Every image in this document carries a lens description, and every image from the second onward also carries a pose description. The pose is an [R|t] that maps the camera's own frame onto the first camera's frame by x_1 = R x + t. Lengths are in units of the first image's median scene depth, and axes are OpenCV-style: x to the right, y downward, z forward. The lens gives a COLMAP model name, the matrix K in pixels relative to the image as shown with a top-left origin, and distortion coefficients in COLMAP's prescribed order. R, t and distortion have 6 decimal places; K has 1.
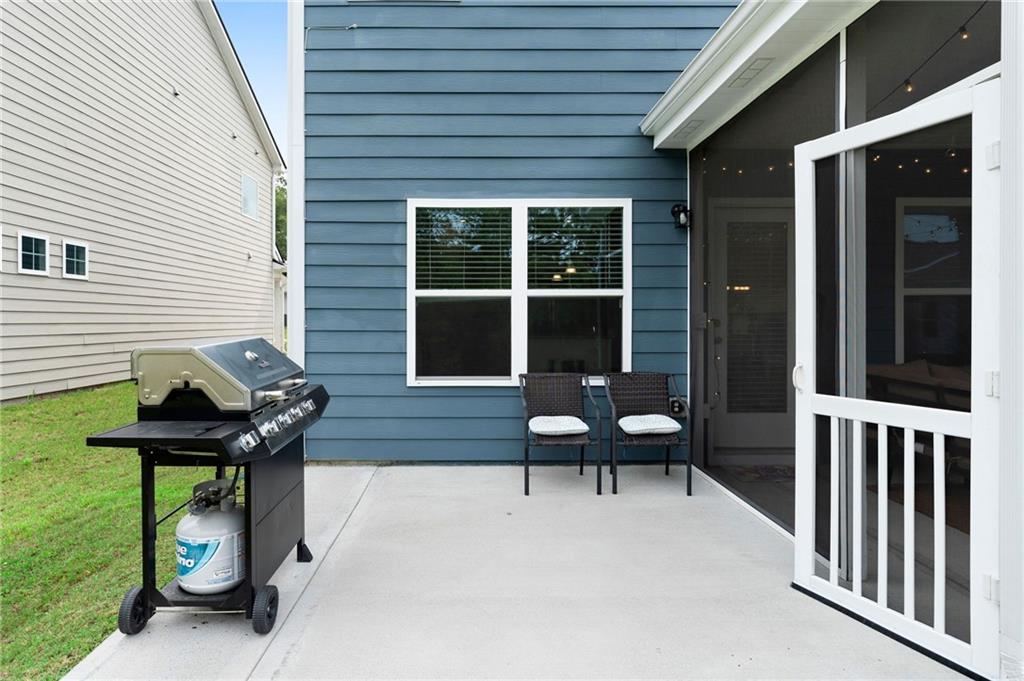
lens RADIAL K [[620.0, 0, 488.7], [0, 620.0, 322.4], [0, 0, 1]] dist [-0.008698, -0.002127]
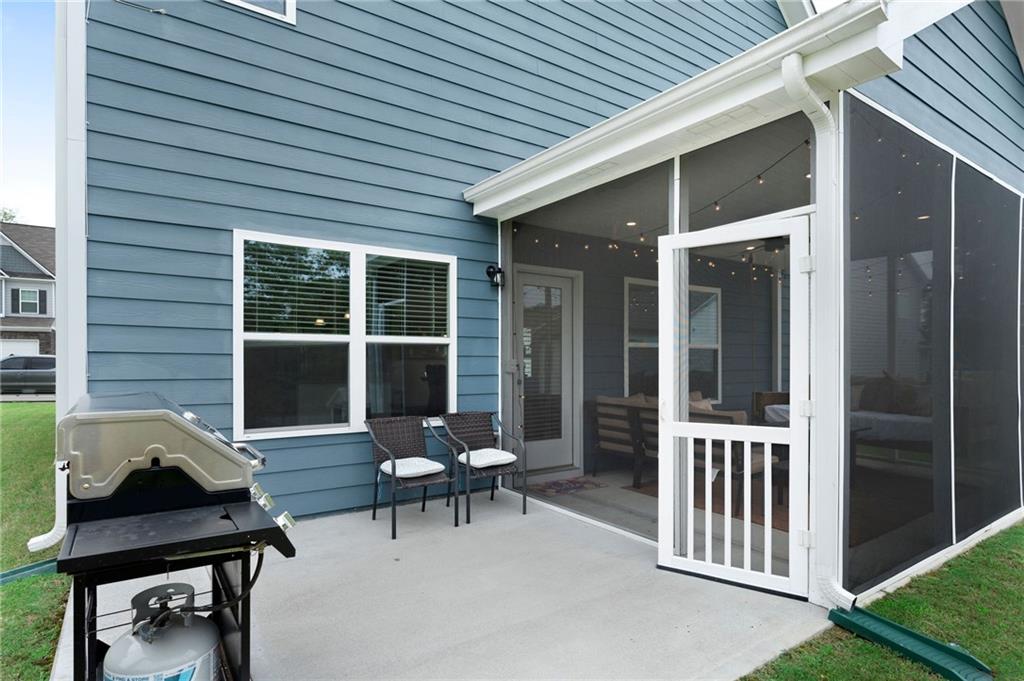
lens RADIAL K [[566.0, 0, 513.5], [0, 566.0, 360.9], [0, 0, 1]] dist [-0.004226, 0.001902]
pose [[0.810760, 0.000886, 0.585378, -0.283007], [0.002098, 0.999988, -0.004419, -0.007478], [-0.585375, 0.004811, 0.810749, 0.116207]]
